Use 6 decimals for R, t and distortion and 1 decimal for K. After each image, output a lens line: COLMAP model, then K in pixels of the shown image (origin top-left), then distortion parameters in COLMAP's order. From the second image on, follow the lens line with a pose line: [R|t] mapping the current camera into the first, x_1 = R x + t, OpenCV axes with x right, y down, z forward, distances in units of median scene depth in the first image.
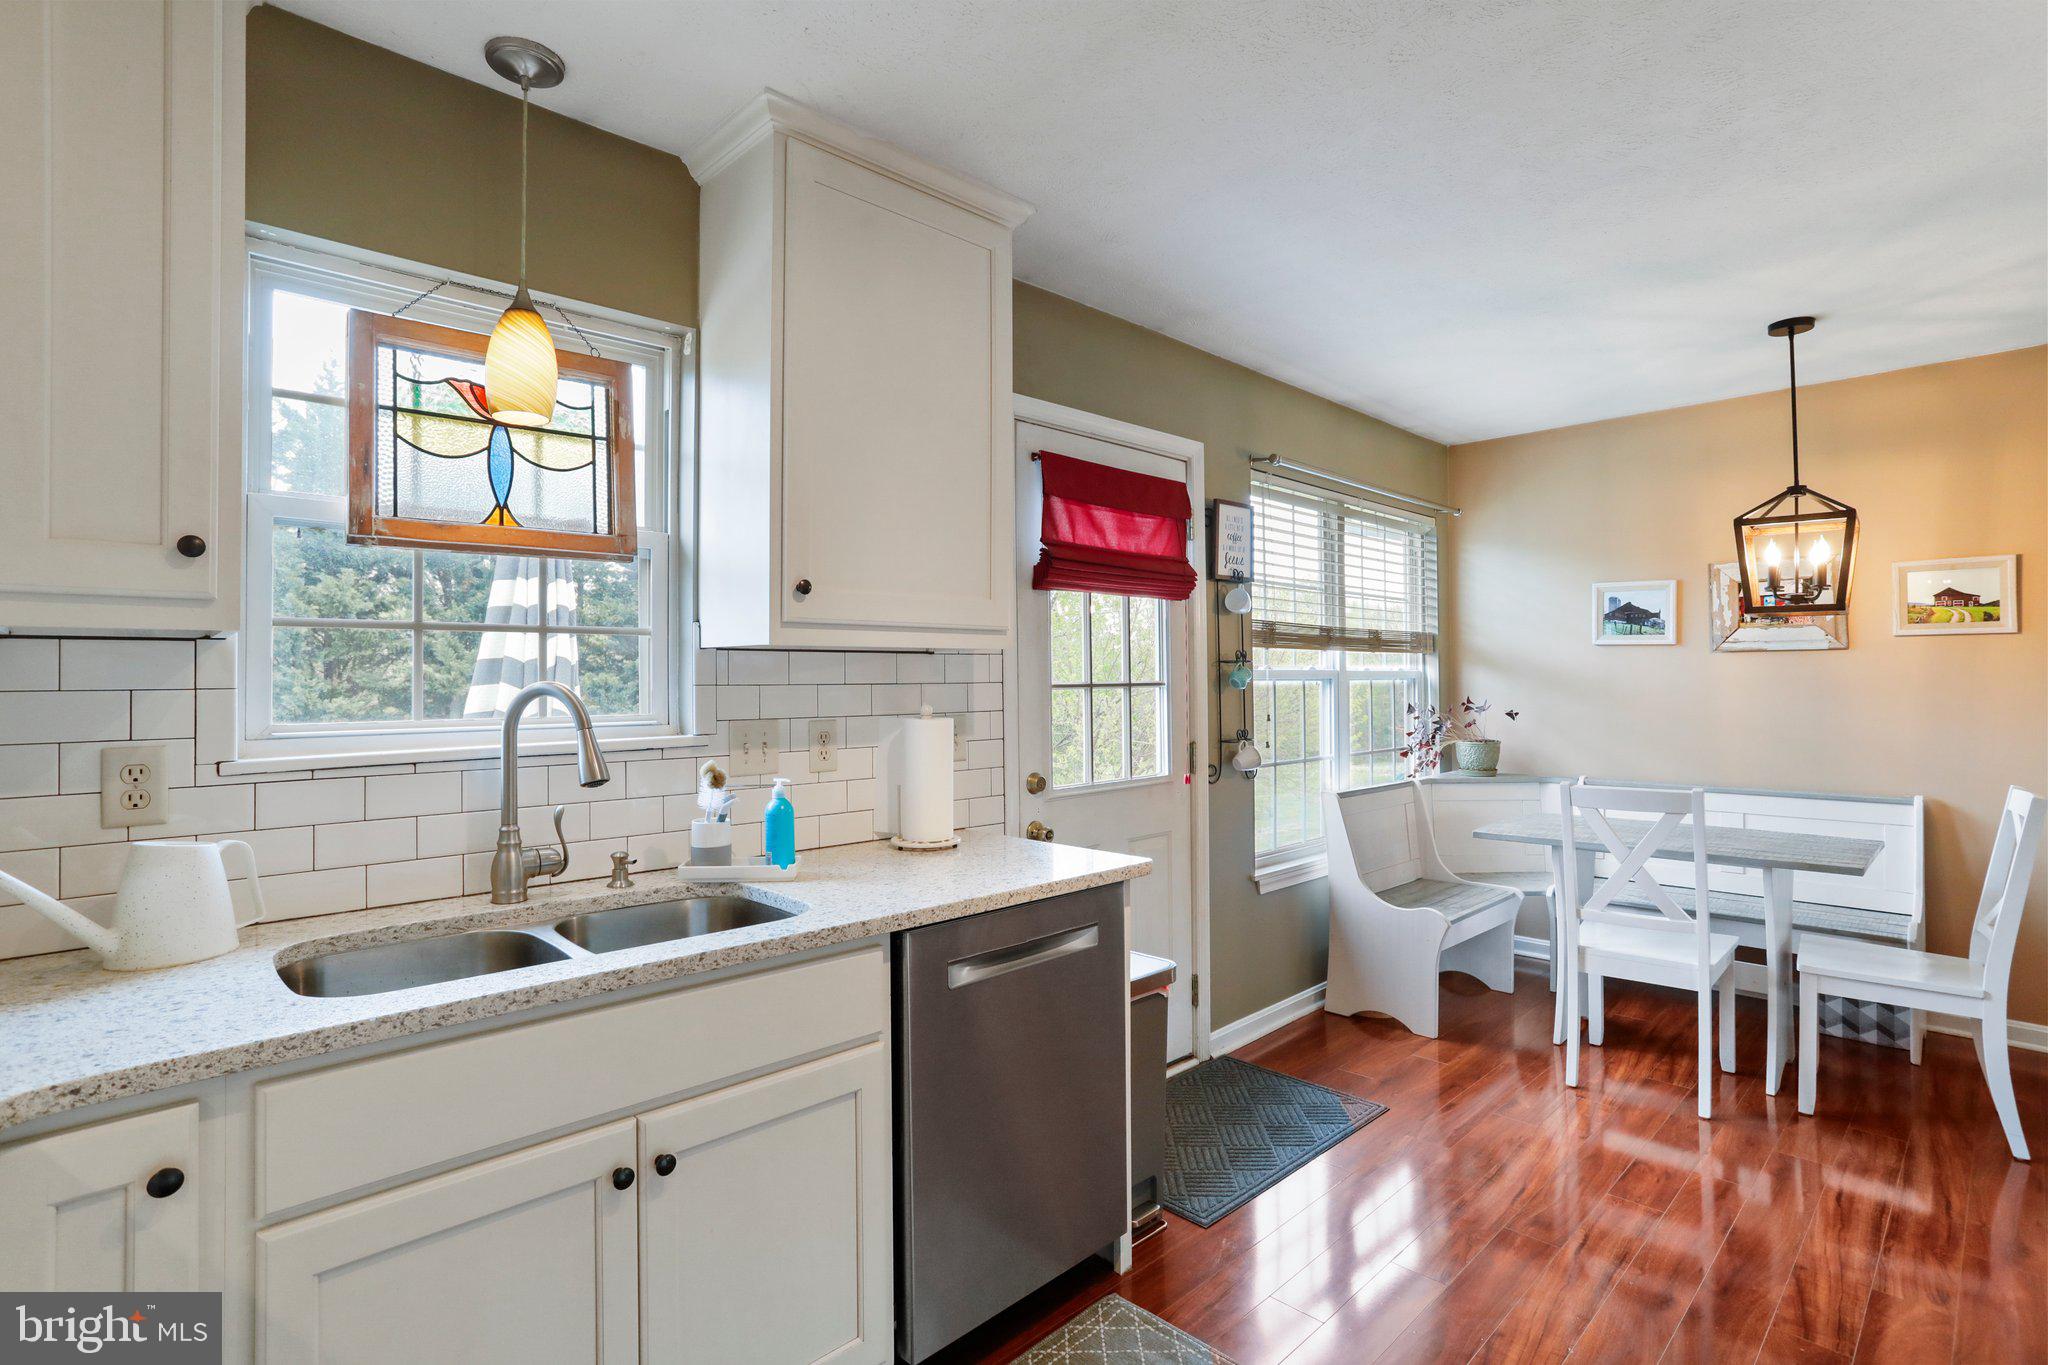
lens RADIAL K [[1007.1, 0, 1035.5], [0, 1007.1, 671.1], [0, 0, 1]] dist [-0.036693, 0.015503]
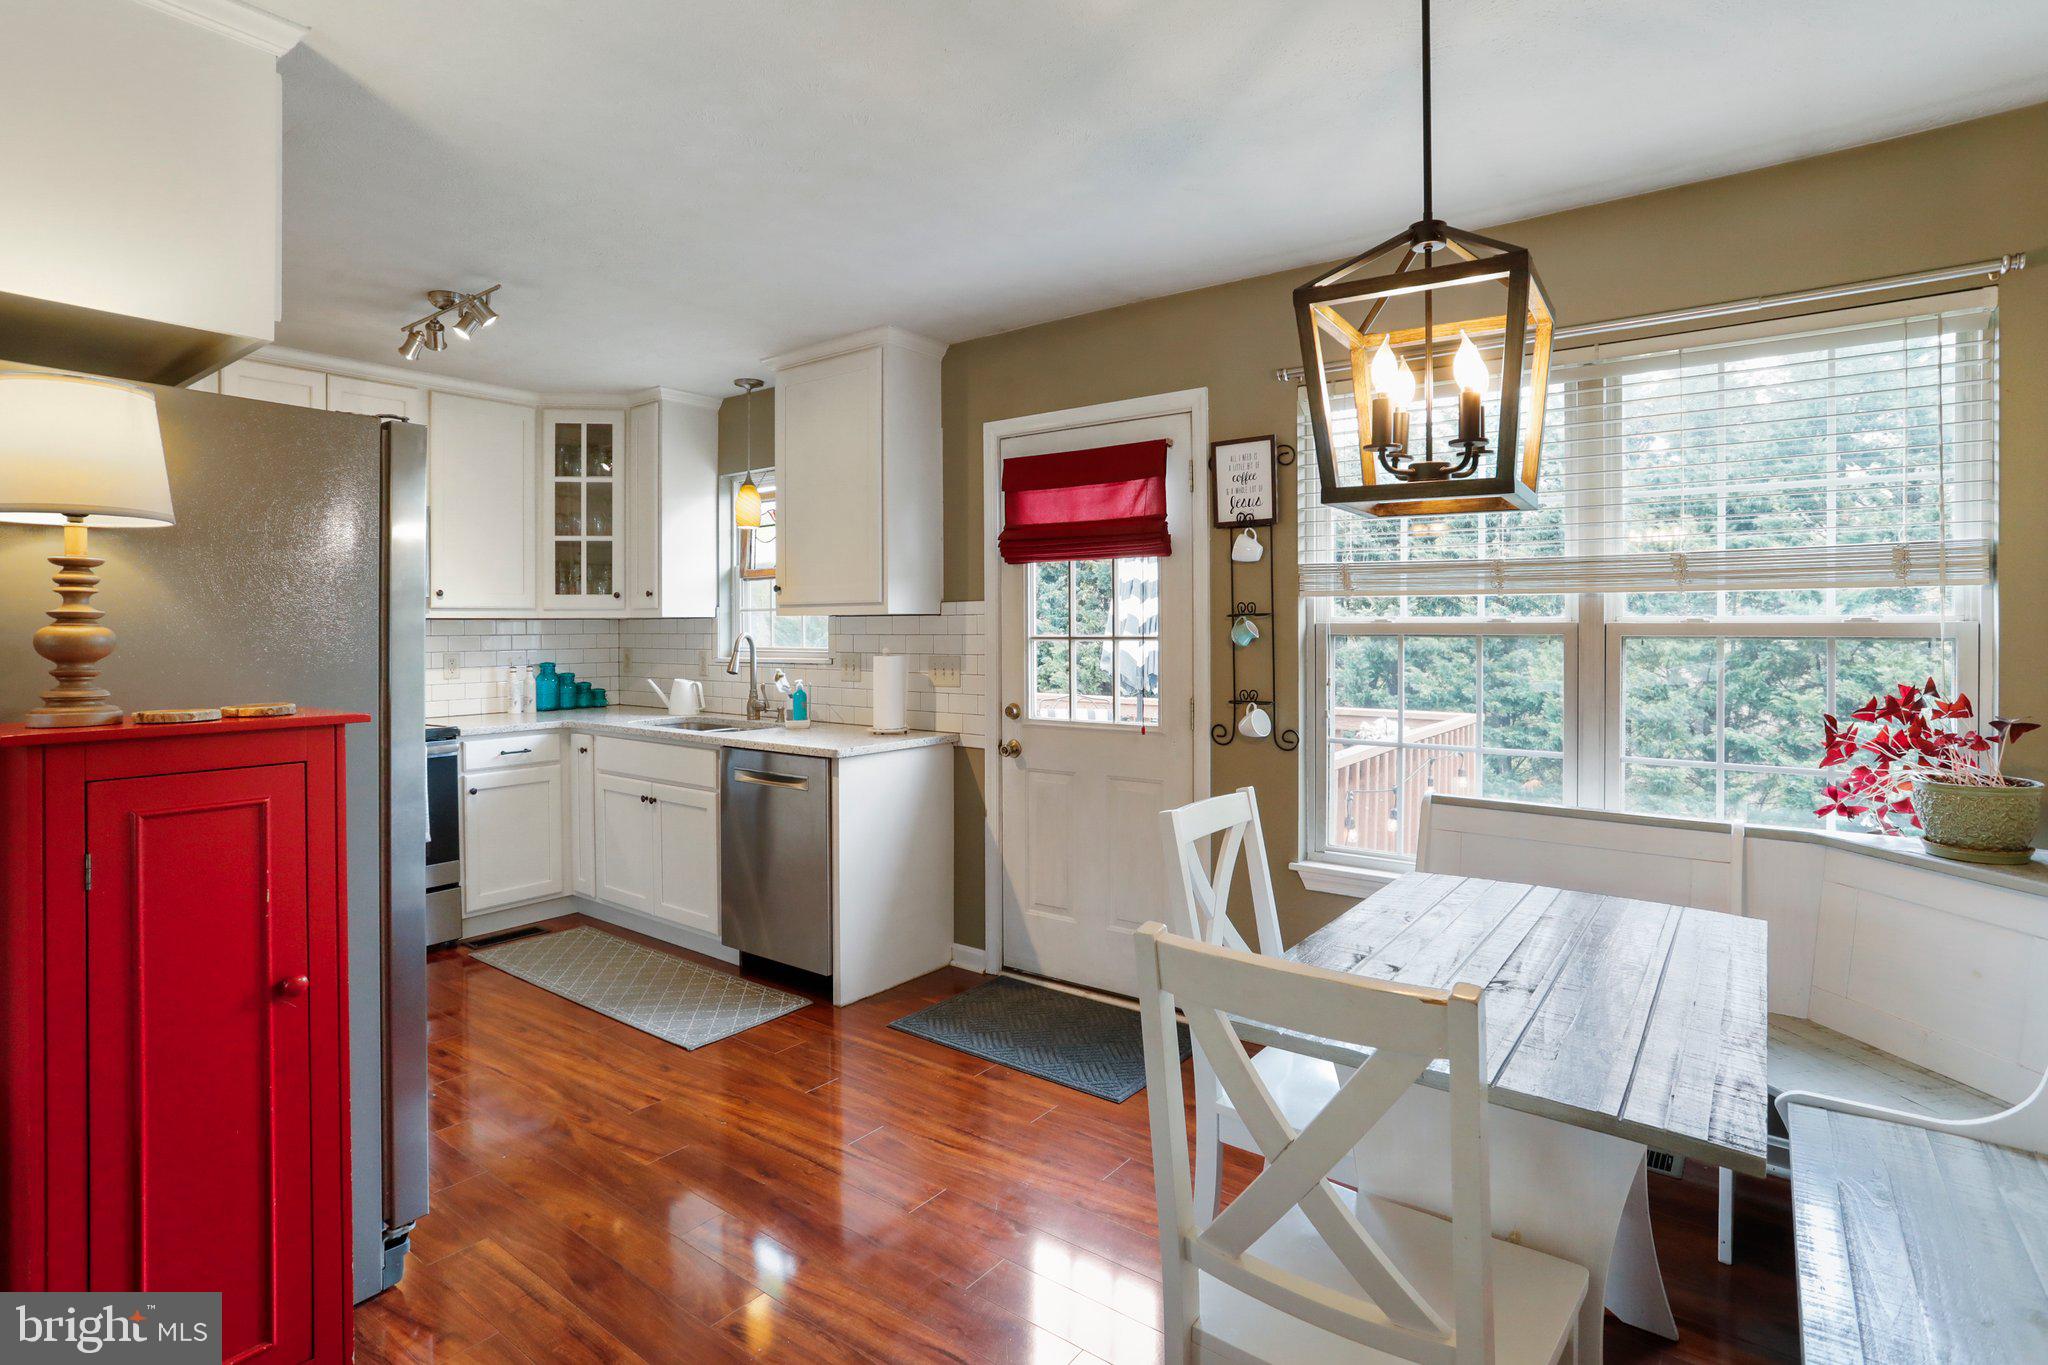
lens RADIAL K [[1007.1, 0, 1055.6], [0, 1007.1, 634.9], [0, 0, 1]] dist [-0.036693, 0.015503]
pose [[0.144407, 0.013897, -0.989421, 1.184111], [0.011193, 0.999814, 0.015677, -0.007954], [0.989455, -0.013338, 0.144224, 0.777805]]
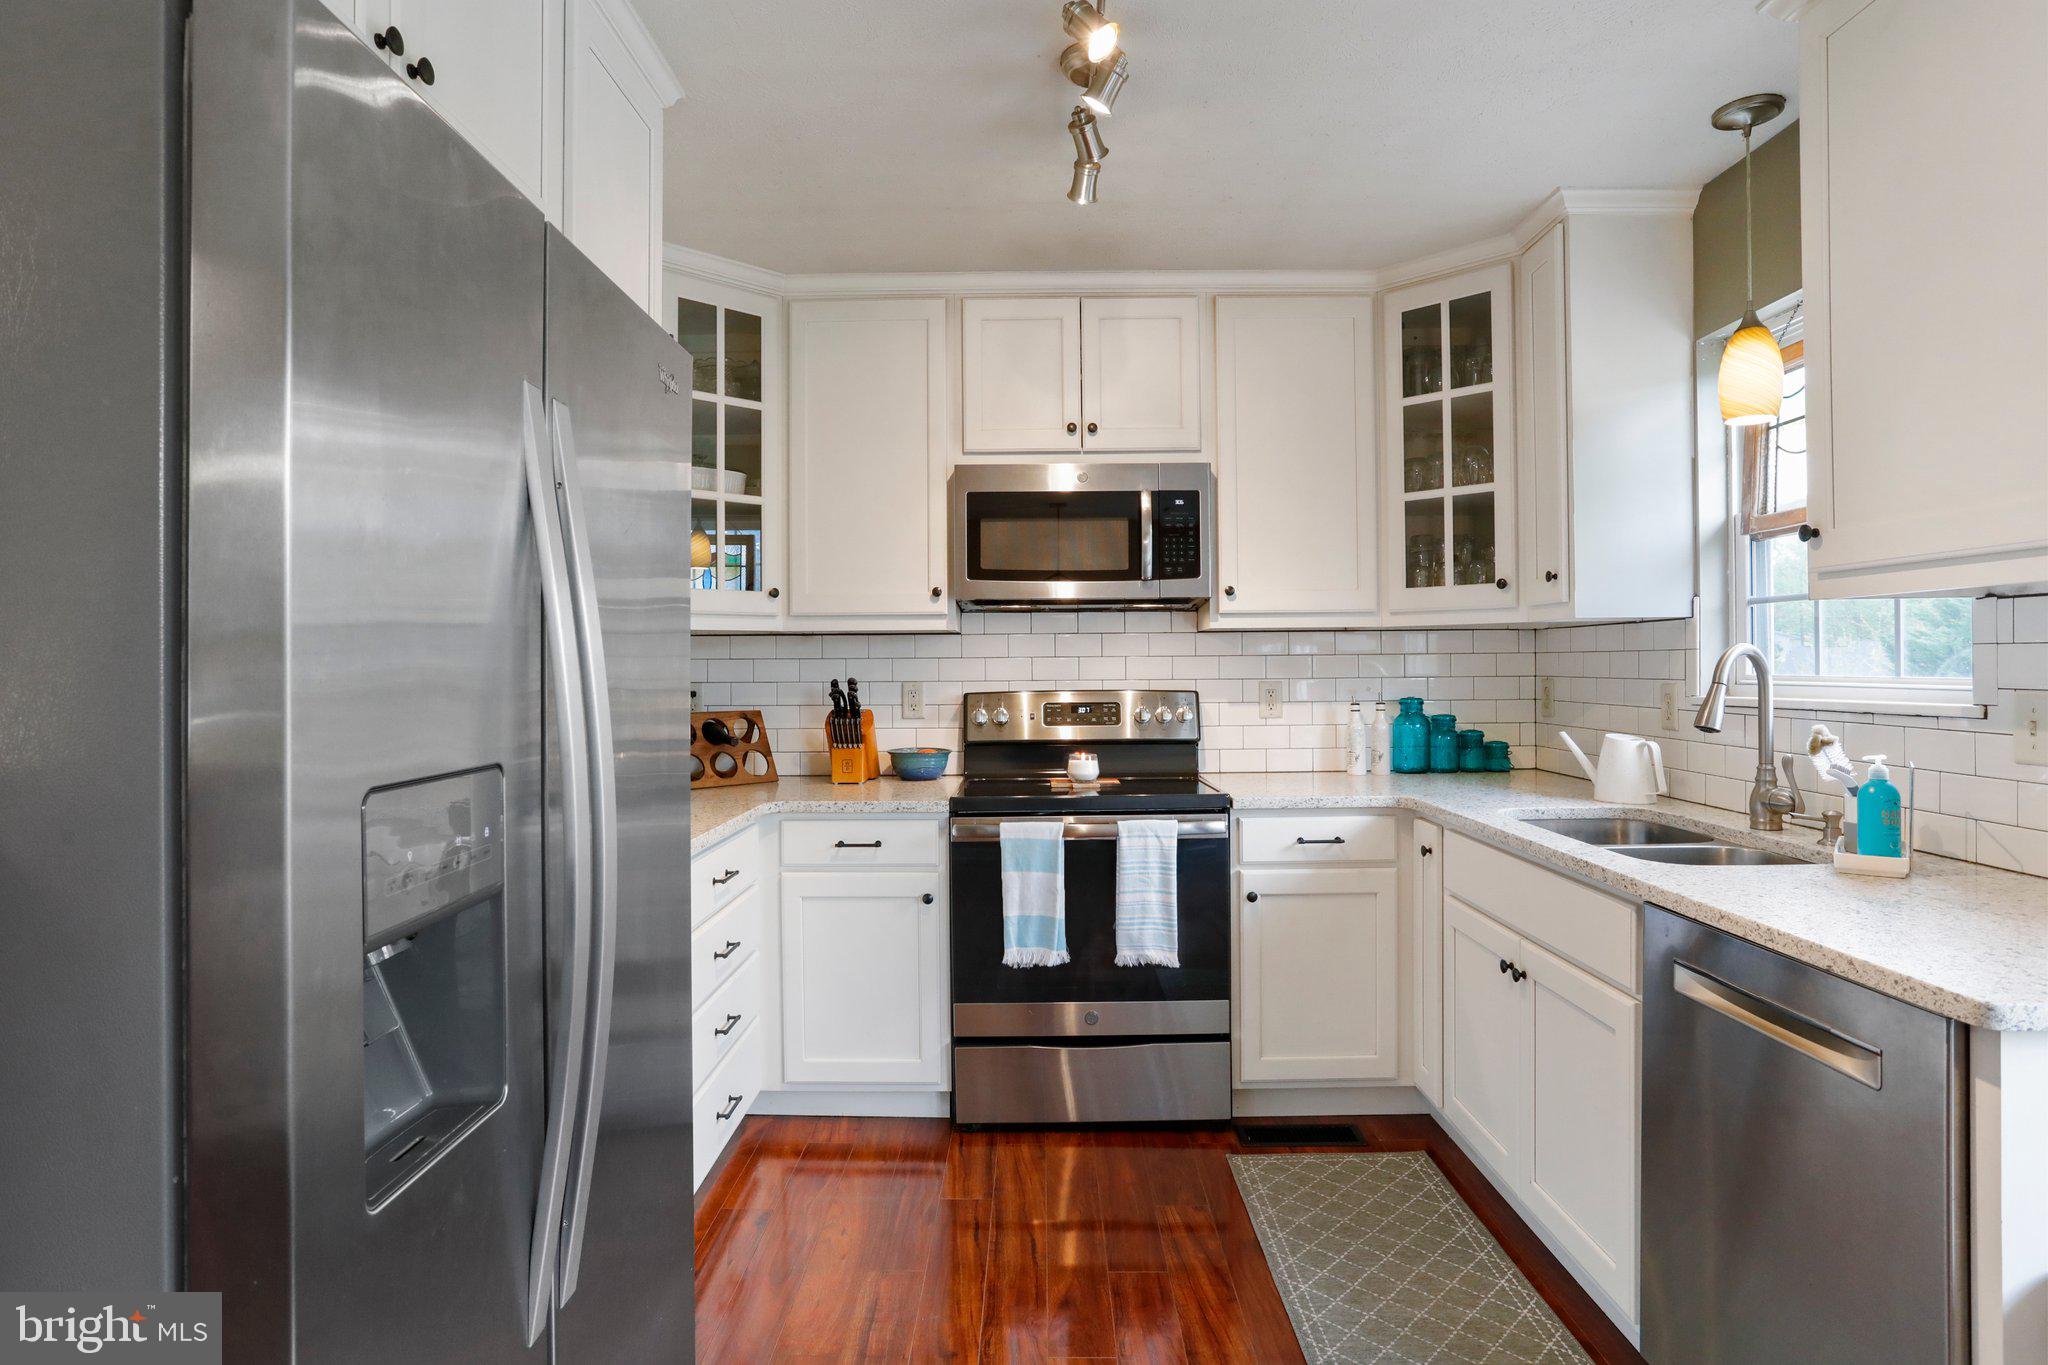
lens RADIAL K [[1049.2, 0, 1019.2], [0, 1049.2, 667.9], [0, 0, 1]] dist [-0.039926, 0.004297]
pose [[-0.742795, 0.015527, -0.669339, 0.527259], [0.020516, 0.999789, 0.000425, 0.012122], [0.669205, -0.013416, -0.742957, 0.732984]]
